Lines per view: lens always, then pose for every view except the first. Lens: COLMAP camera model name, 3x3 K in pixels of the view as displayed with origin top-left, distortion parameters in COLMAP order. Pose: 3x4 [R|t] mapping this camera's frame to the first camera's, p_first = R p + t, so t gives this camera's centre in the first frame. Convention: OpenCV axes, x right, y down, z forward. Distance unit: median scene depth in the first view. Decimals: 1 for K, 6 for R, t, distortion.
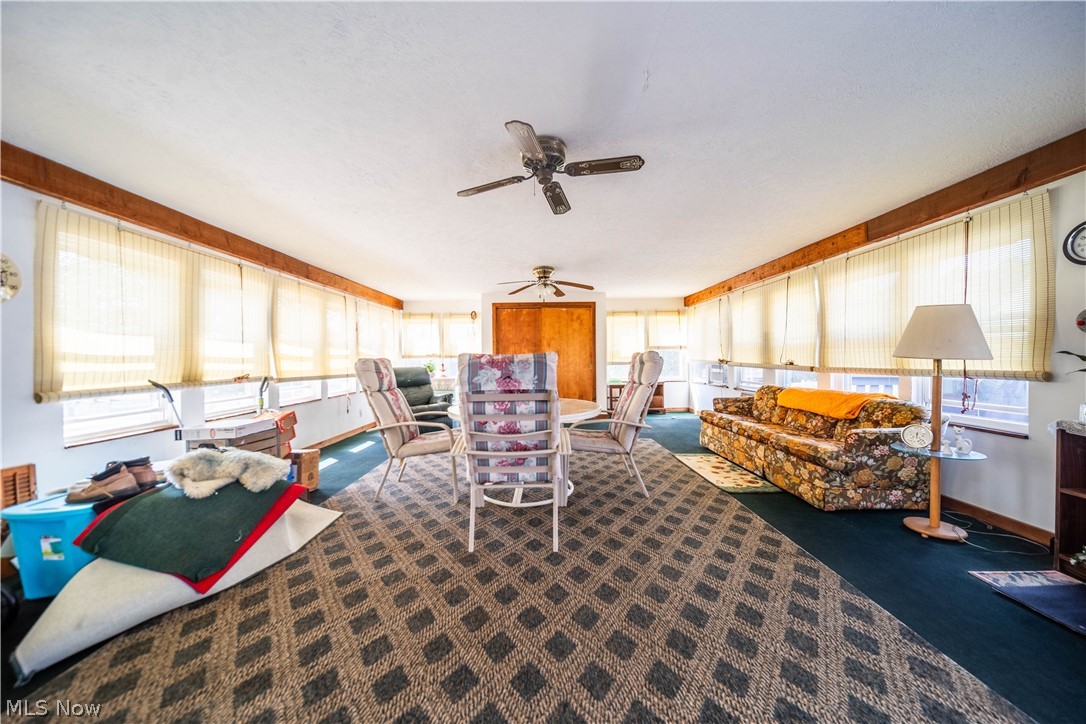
lens RADIAL K [[386.5, 0, 543.5], [0, 386.5, 358.4], [0, 0, 1]] dist [-0.001085, -0.000821]
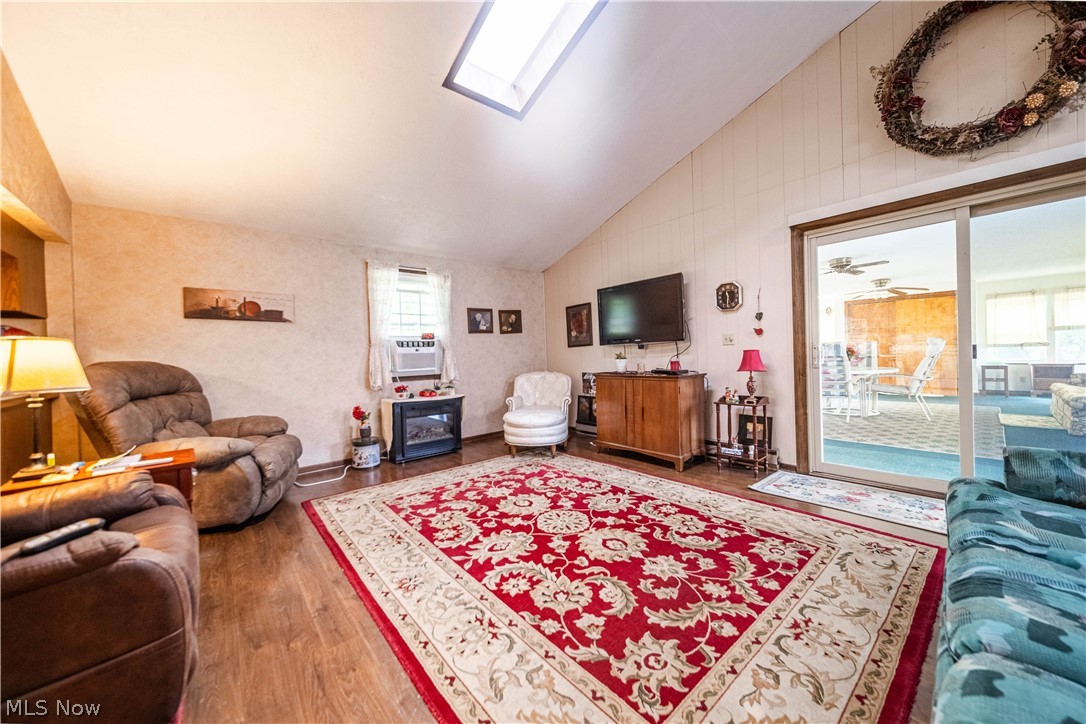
lens RADIAL K [[386.5, 0, 539.0], [0, 386.5, 357.6], [0, 0, 1]] dist [-0.001085, -0.000821]
pose [[0.647001, -0.005386, -0.762470, 0.190504], [0.024360, 0.999611, 0.013610, 0.002425], [0.762100, -0.027380, 0.646880, -0.620932]]
